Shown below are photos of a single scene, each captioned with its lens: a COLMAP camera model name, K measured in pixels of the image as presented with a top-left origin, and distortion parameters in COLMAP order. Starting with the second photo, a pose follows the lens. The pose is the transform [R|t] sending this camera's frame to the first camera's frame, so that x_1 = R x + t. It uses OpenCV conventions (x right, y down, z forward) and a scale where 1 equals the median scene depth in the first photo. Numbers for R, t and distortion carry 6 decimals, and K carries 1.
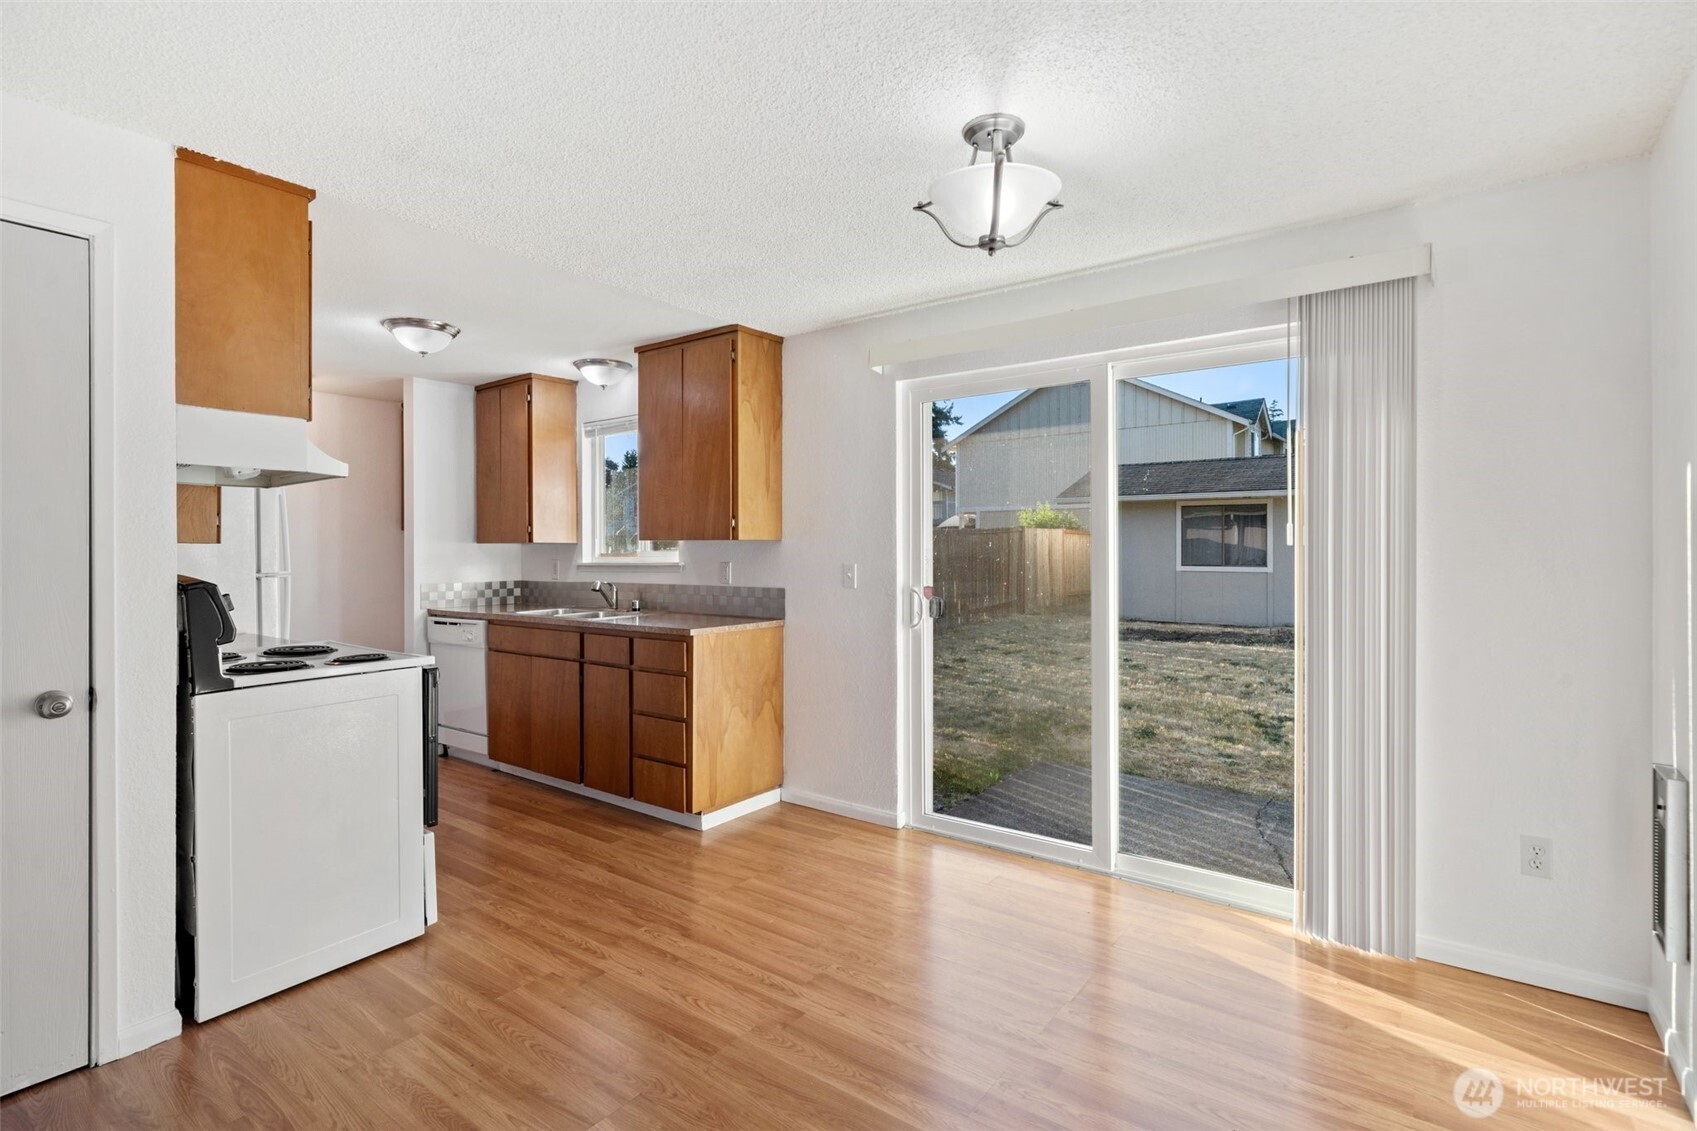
lens RADIAL K [[809.5, 0, 842.8], [0, 809.5, 550.1], [0, 0, 1]] dist [0.005315, 0.001472]
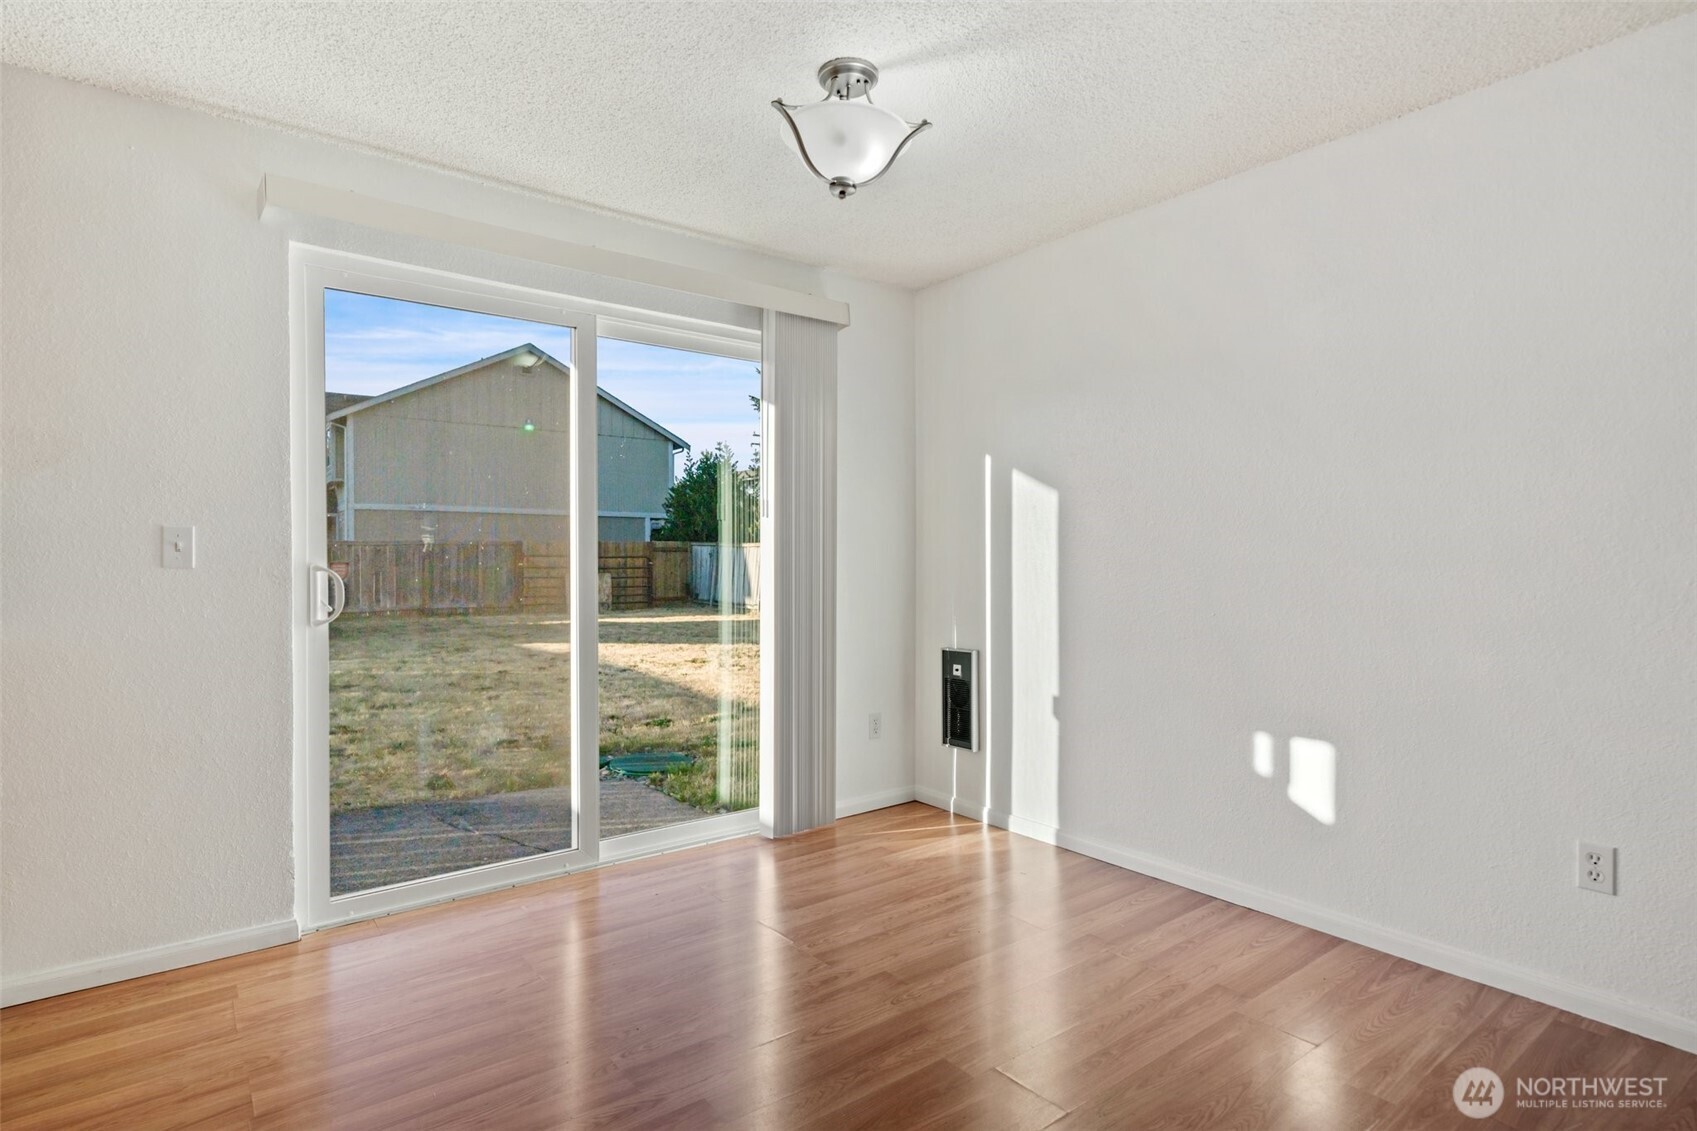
lens RADIAL K [[864.1, 0, 841.5], [0, 864.1, 570.5], [0, 0, 1]] dist [-0.002321, -0.000288]
pose [[0.271829, -0.006267, 0.962325, -0.423791], [0.001229, 0.999980, 0.006166, 0.042739], [-0.962345, -0.000494, 0.271832, 0.360843]]
